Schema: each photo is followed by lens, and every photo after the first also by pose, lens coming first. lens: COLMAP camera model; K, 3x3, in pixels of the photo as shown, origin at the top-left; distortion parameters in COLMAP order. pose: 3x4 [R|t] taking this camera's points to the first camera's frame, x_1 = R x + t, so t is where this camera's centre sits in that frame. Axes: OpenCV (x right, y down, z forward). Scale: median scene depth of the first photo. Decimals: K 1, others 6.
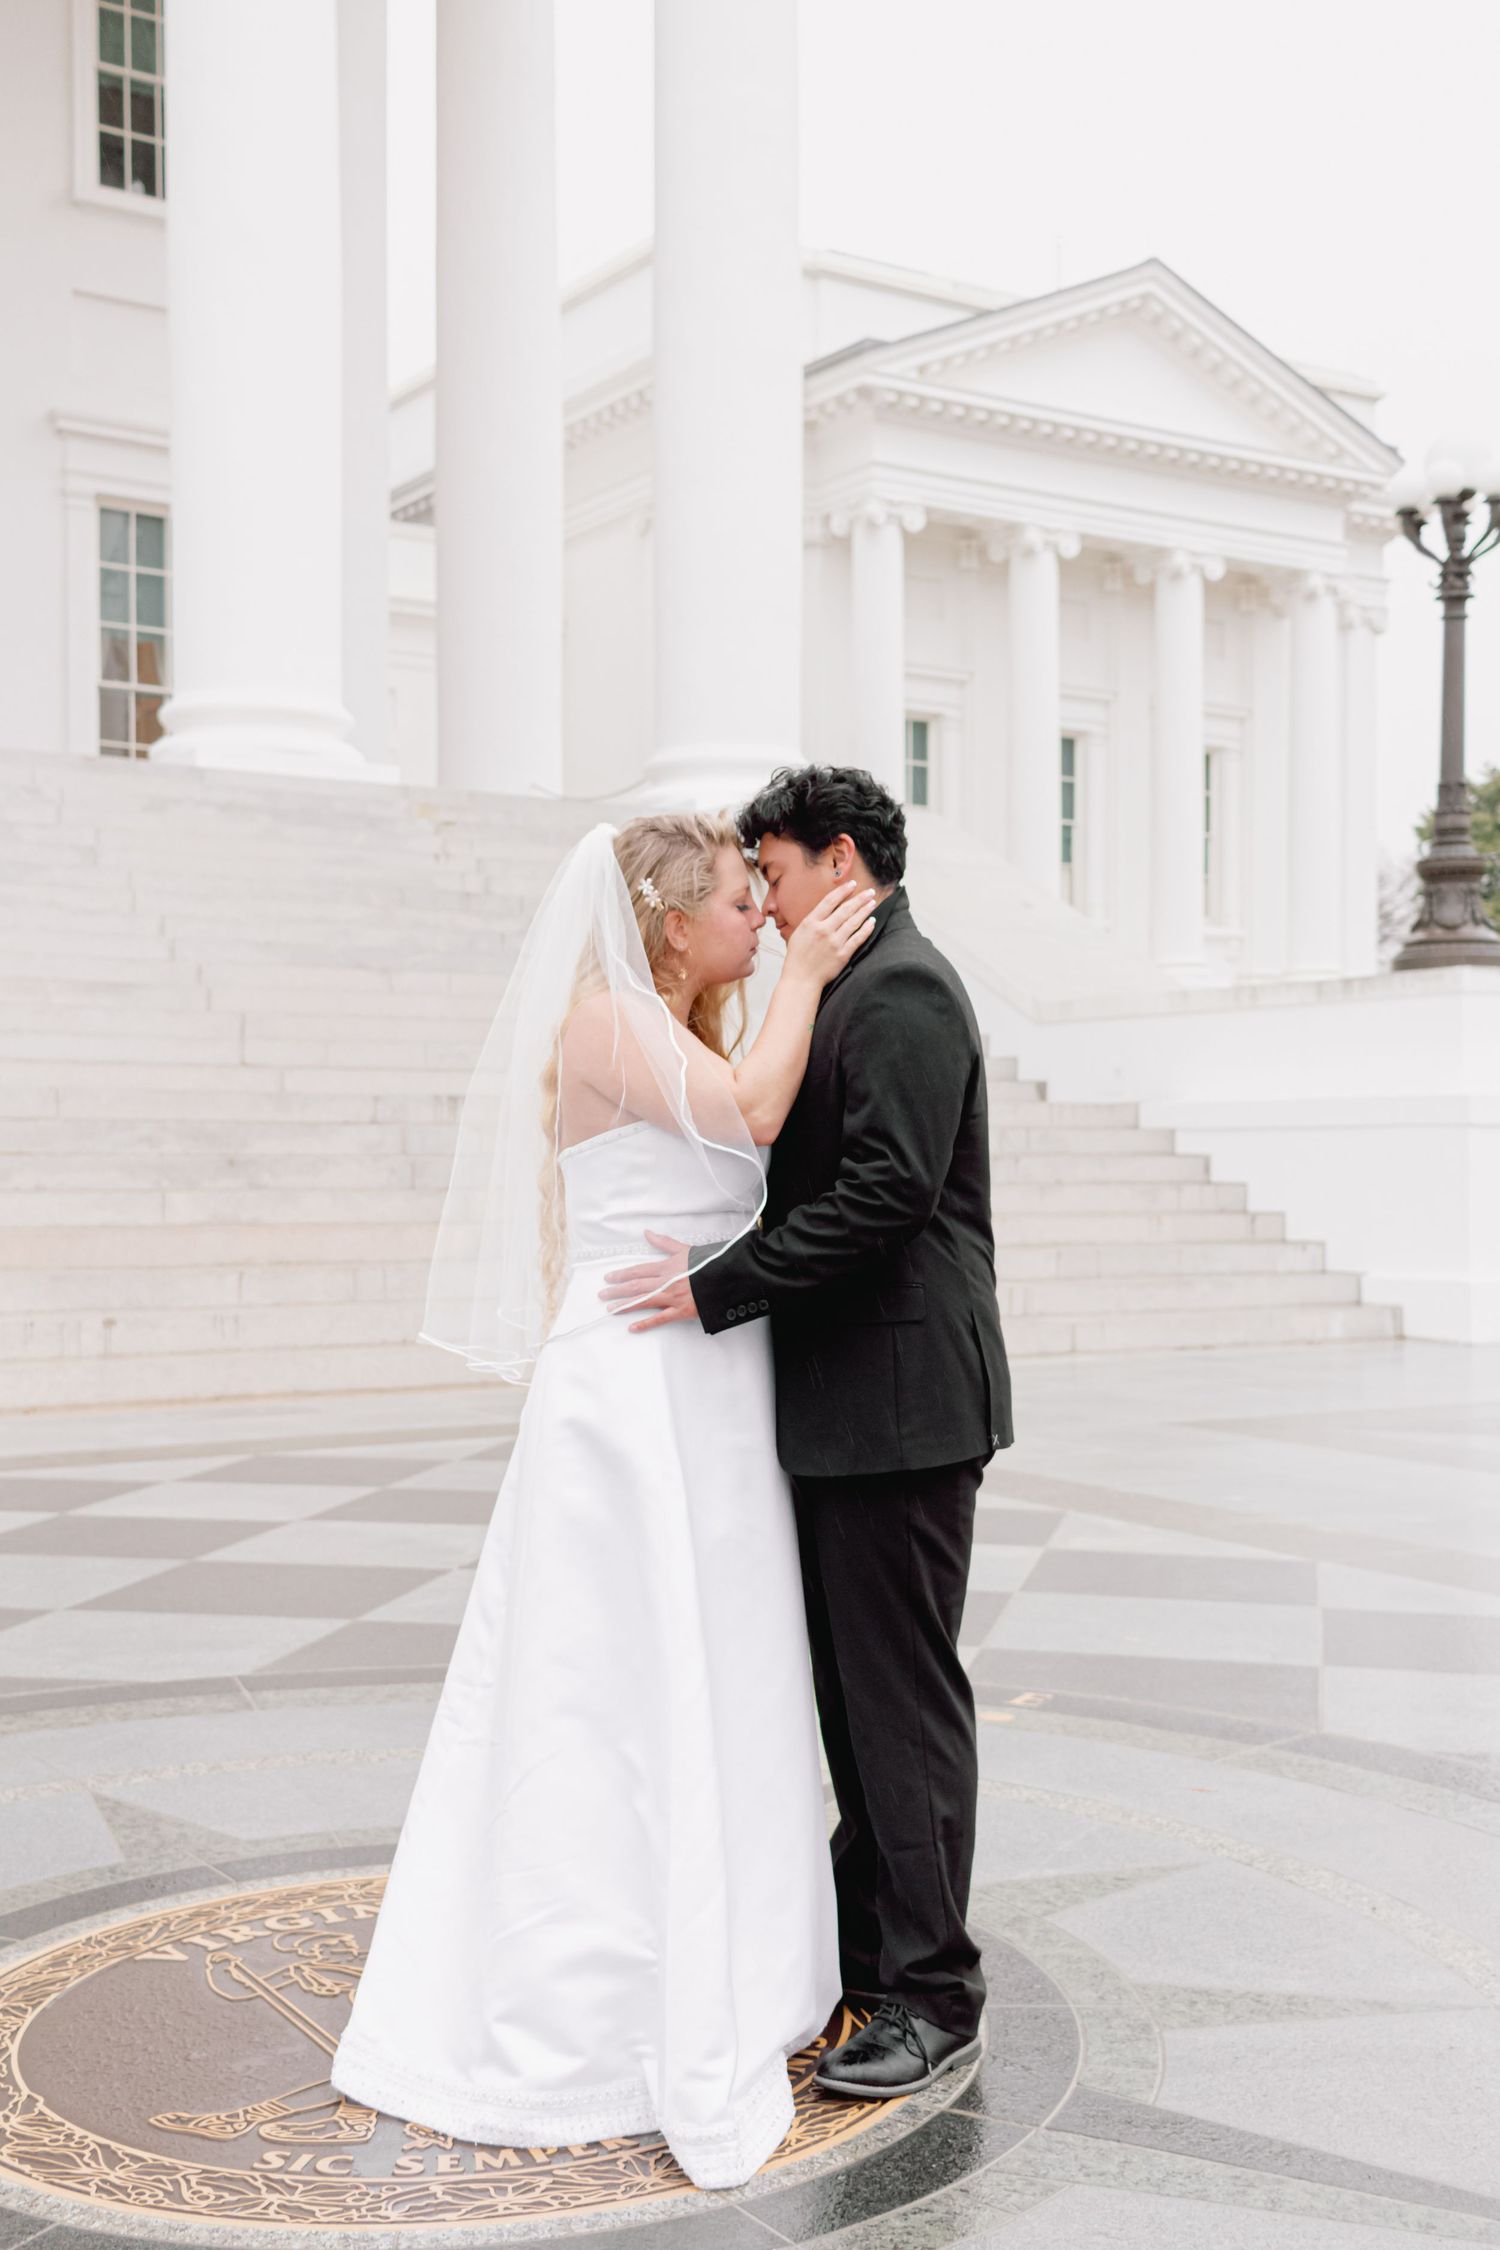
lens RADIAL K [[2572.5, 0, 766.4], [0, 2572.5, 1120.6], [0, 0, 1]] dist [0.127086, 0.011463]
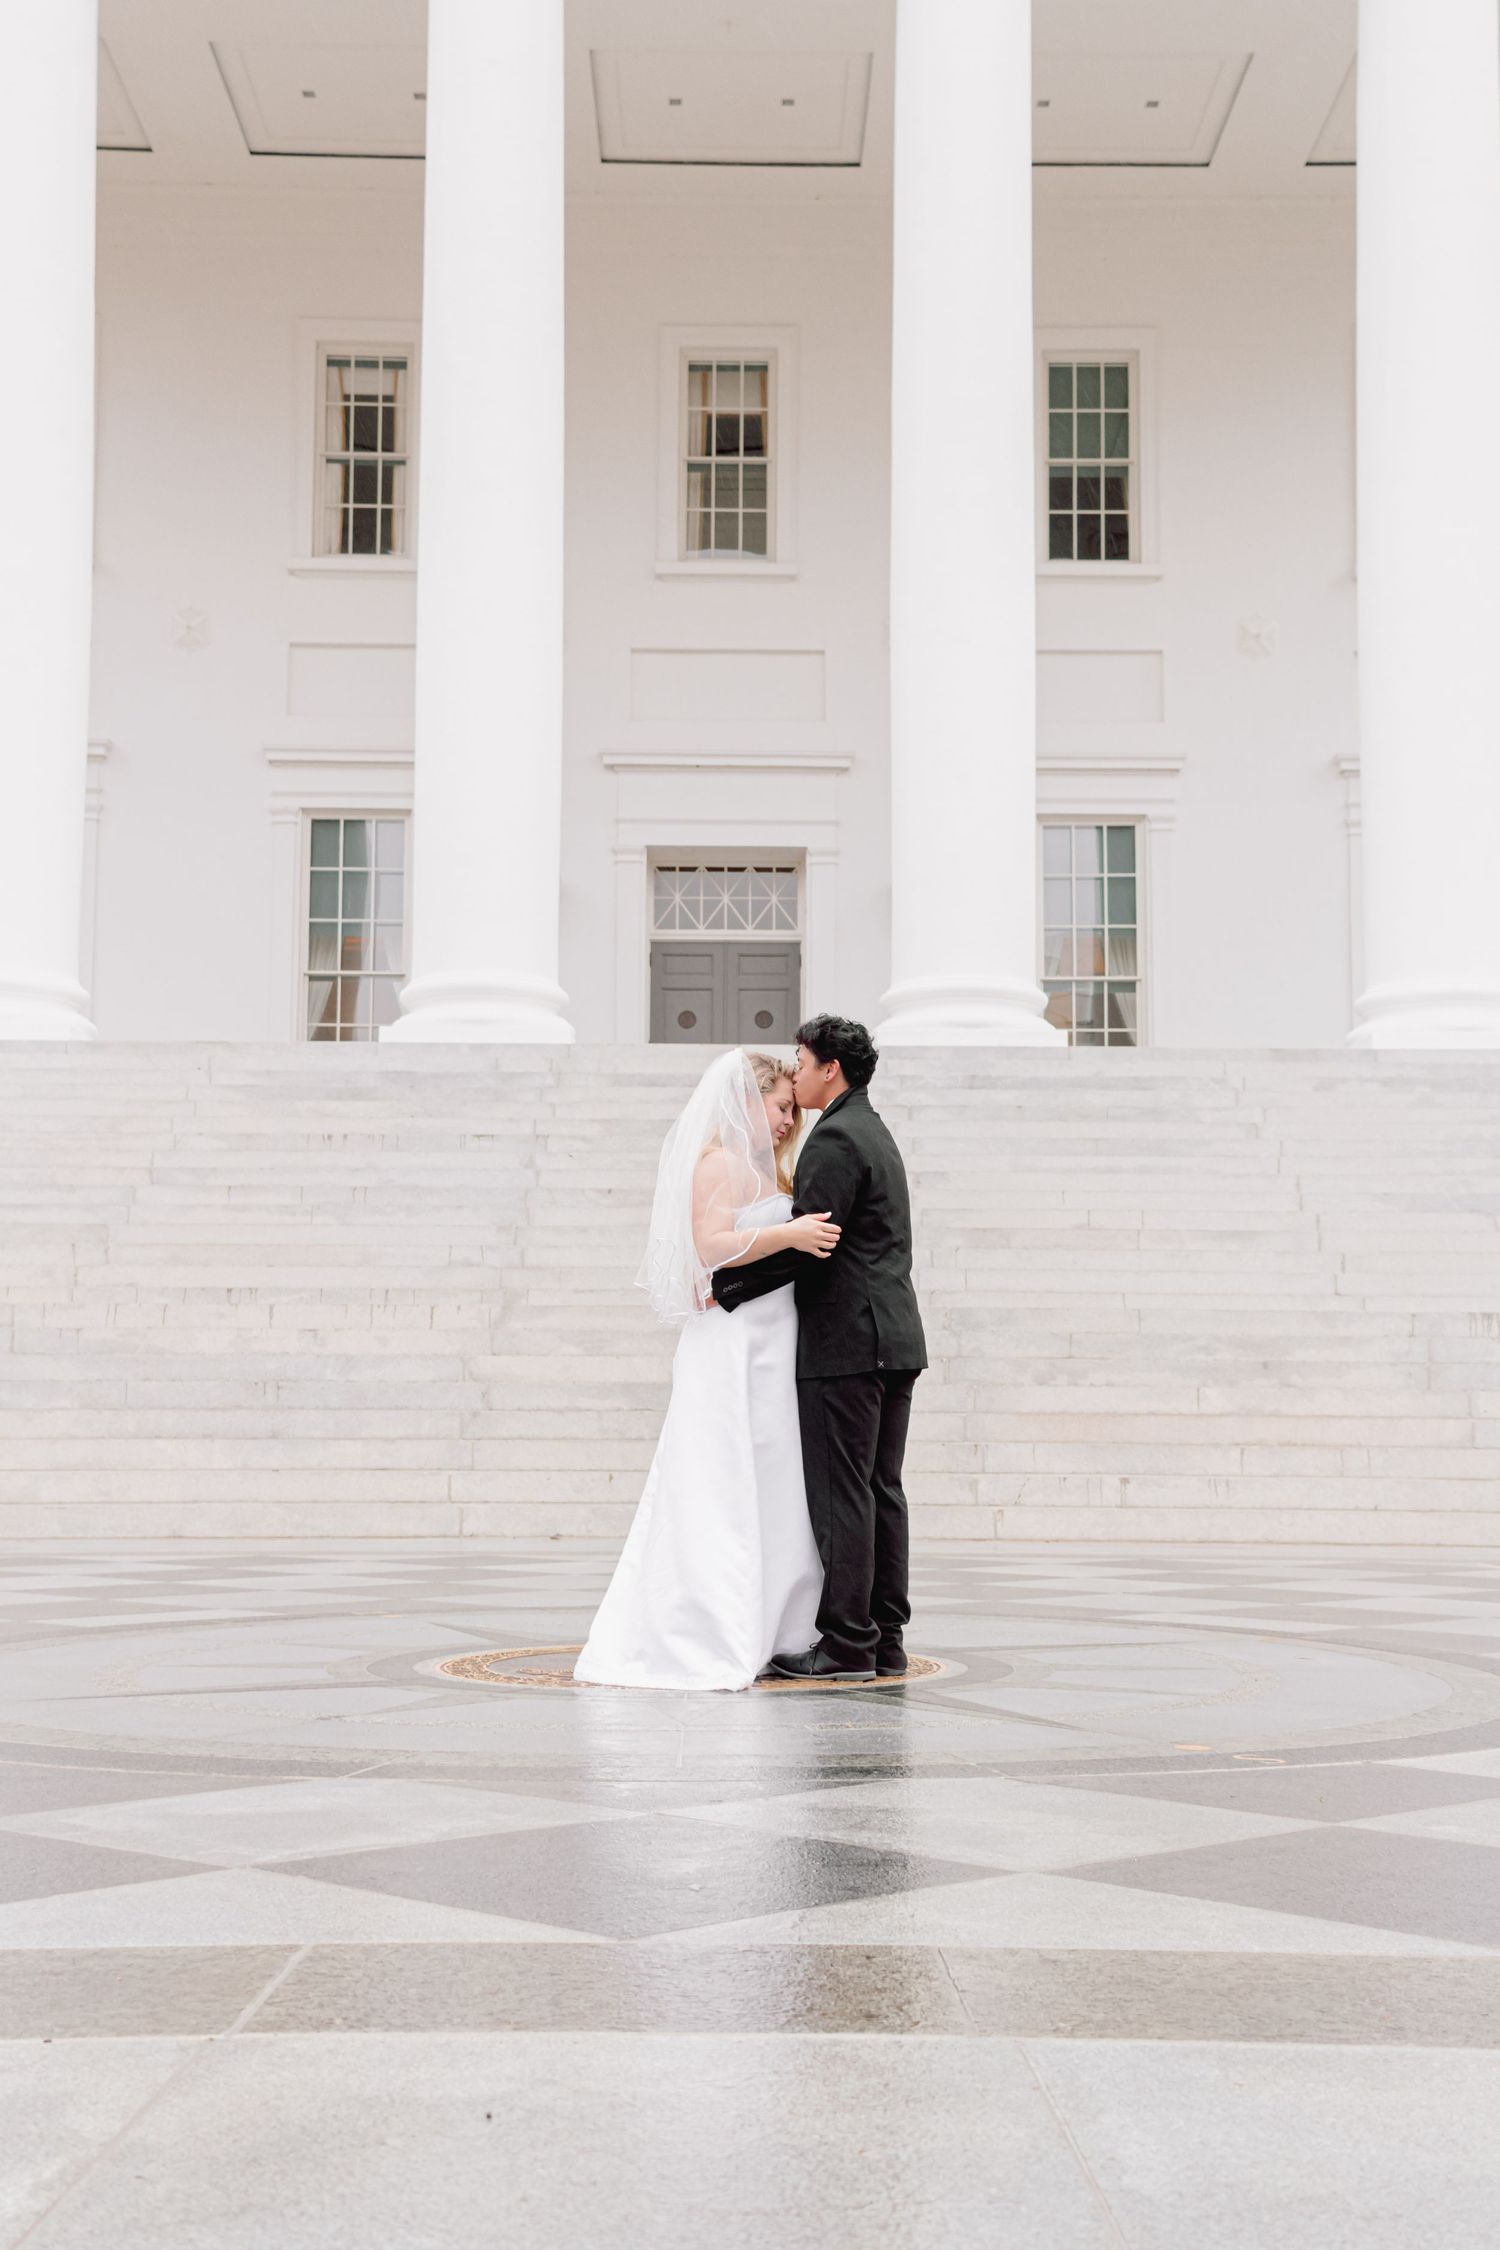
lens RADIAL K [[2572.5, 0, 766.4], [0, 2572.5, 1120.6], [0, 0, 1]] dist [0.127086, 0.011463]
pose [[0.843384, -0.065785, -0.533269, 0.265725], [0.004478, 0.993303, -0.115454, 0.043034], [0.537293, 0.094984, 0.838030, -0.171734]]
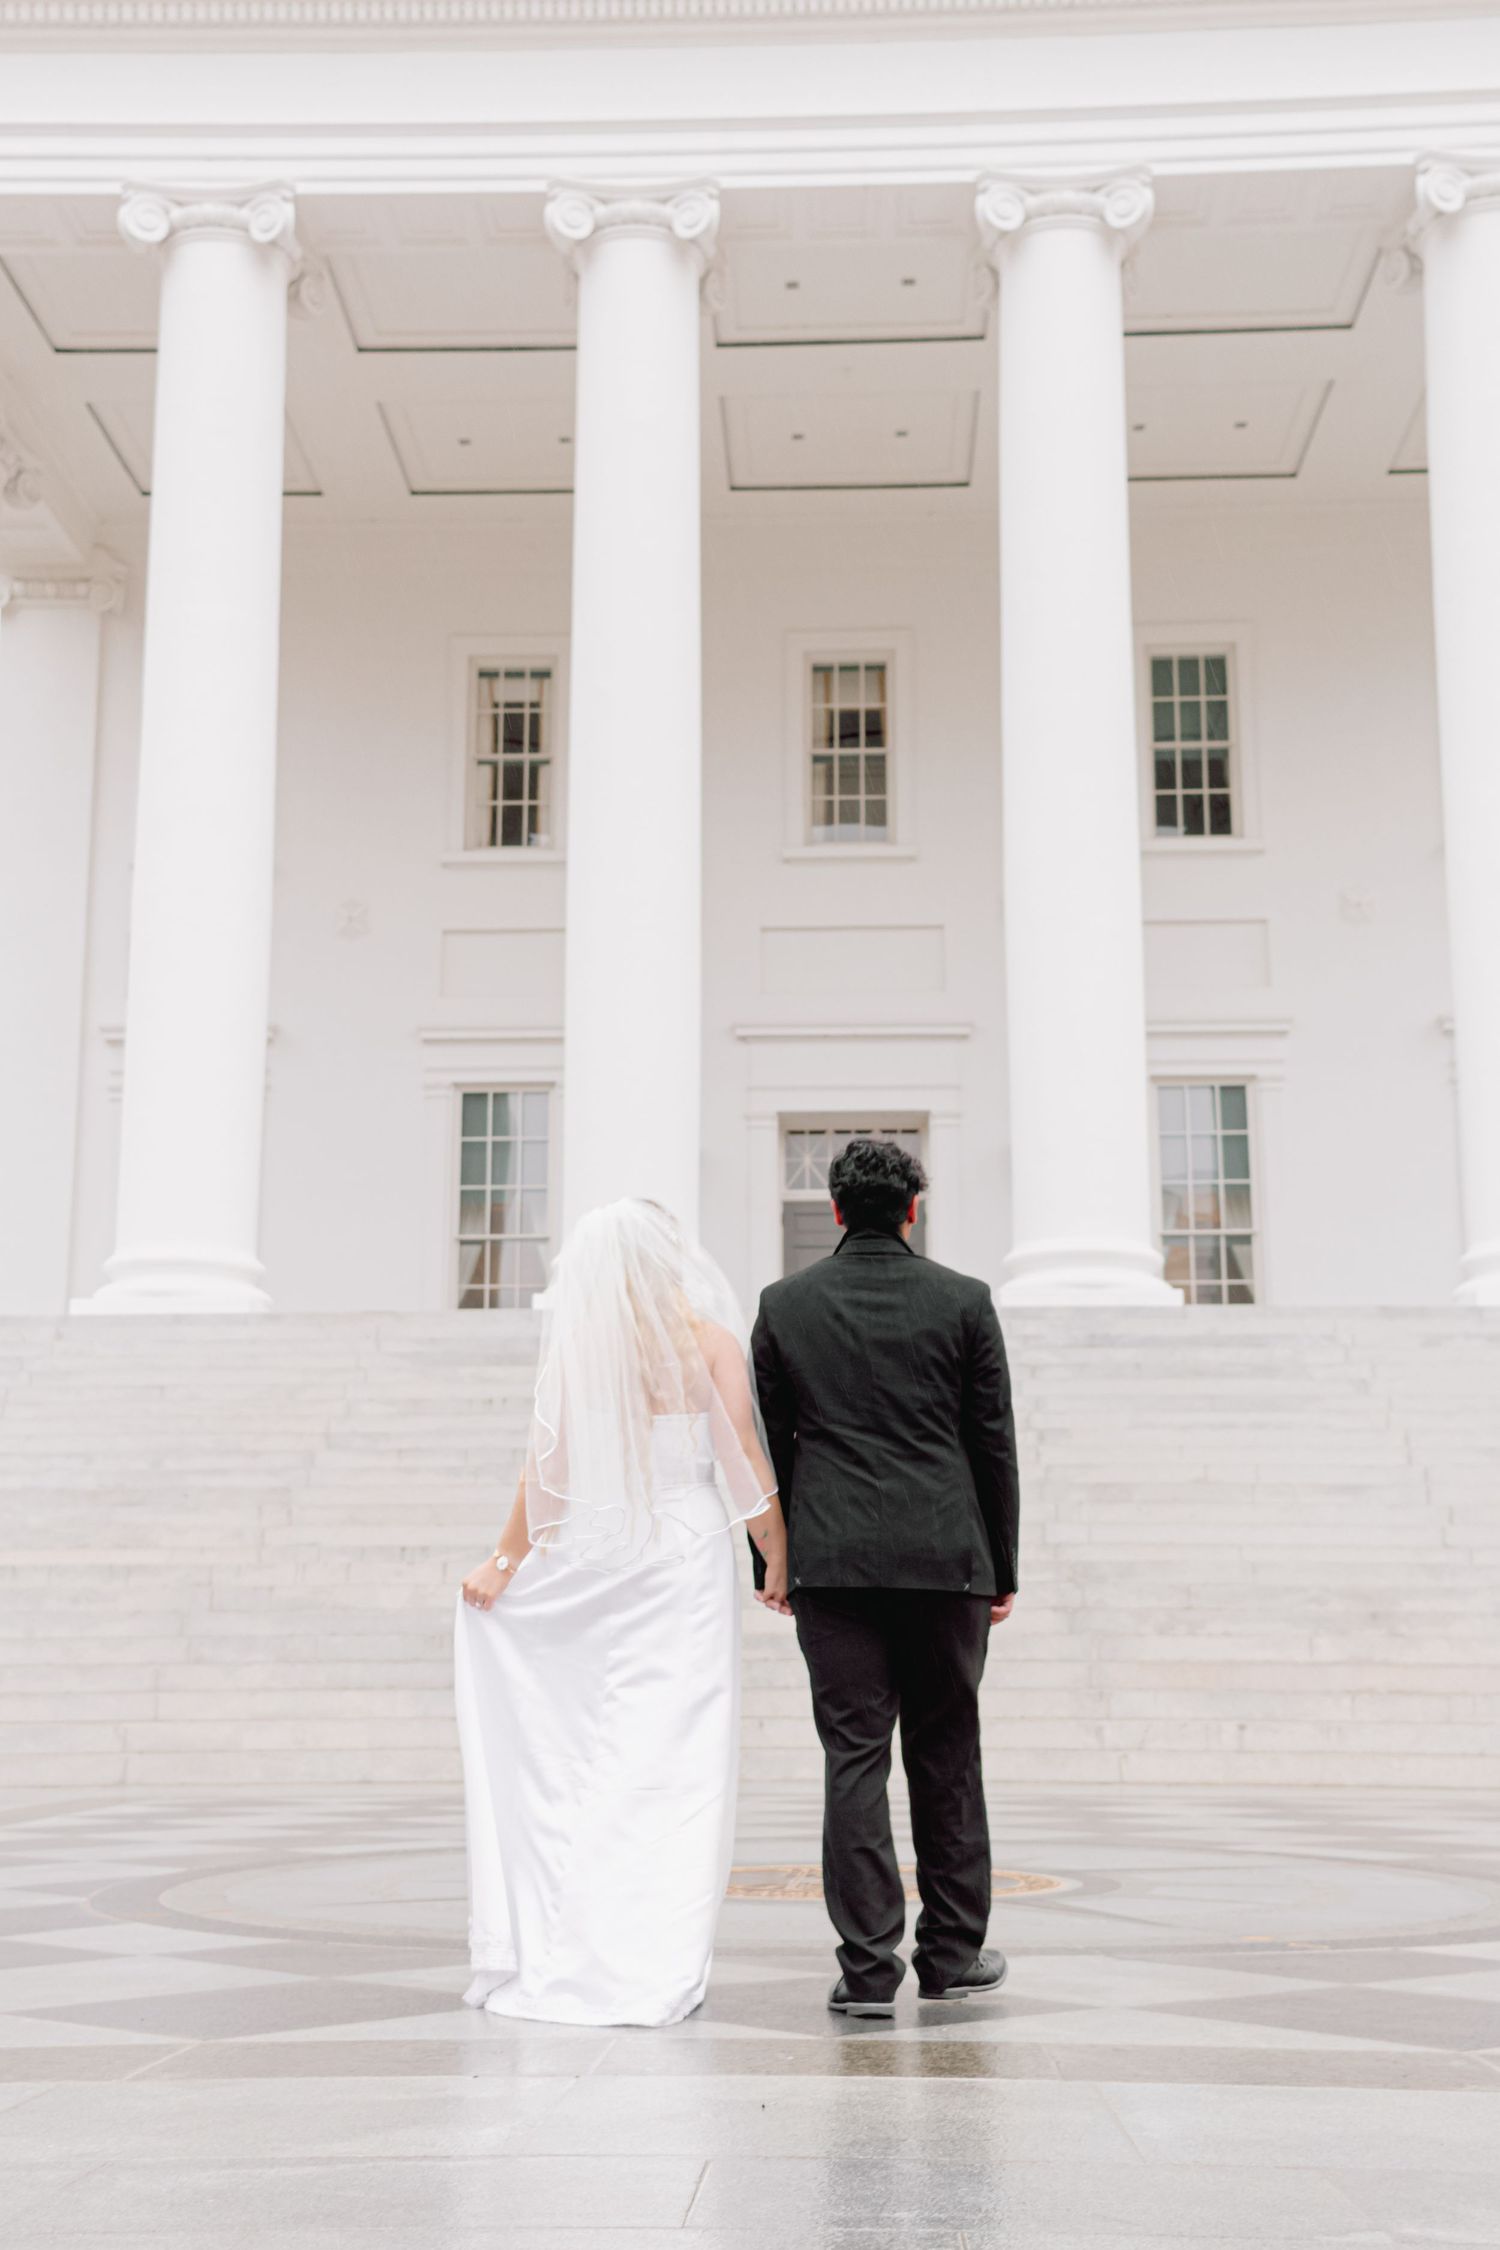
lens RADIAL K [[2572.5, 0, 766.4], [0, 2572.5, 1120.6], [0, 0, 1]] dist [0.127086, 0.011463]
pose [[0.815330, -0.128530, -0.564551, 0.327712], [0.010607, 0.978202, -0.207386, 0.042251], [0.578900, 0.163099, 0.798920, -0.273590]]
